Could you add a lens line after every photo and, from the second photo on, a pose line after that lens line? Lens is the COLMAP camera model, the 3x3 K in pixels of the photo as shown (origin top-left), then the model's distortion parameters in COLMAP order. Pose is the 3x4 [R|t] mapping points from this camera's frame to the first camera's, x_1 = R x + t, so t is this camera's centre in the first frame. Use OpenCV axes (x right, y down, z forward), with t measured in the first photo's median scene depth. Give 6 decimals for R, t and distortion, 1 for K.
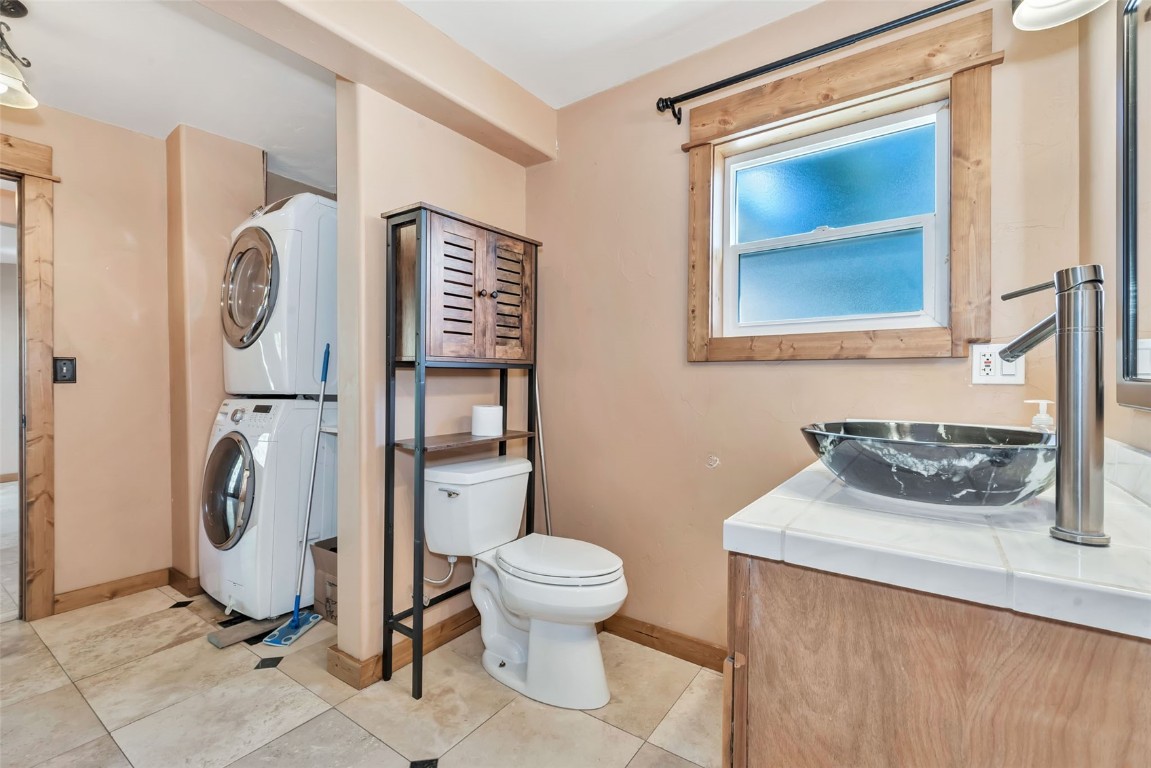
lens RADIAL K [[503.6, 0, 581.4], [0, 503.6, 373.4], [0, 0, 1]] dist [0.001338, -0.000230]
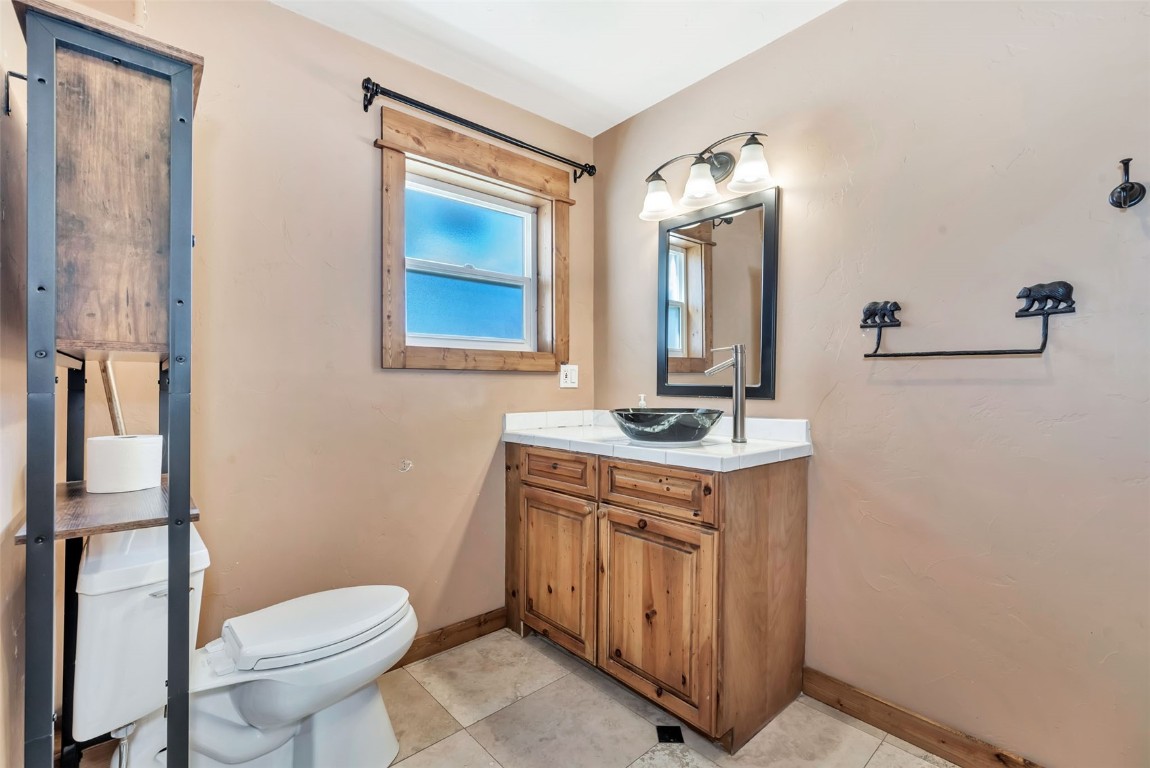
lens RADIAL K [[503.2, 0, 581.1], [0, 503.2, 390.0], [0, 0, 1]] dist [0.001338, -0.000230]
pose [[0.226688, -0.014164, 0.973864, -0.725755], [-0.008263, 0.999830, 0.016465, -0.000362], [-0.973932, -0.011780, 0.226532, 0.458398]]
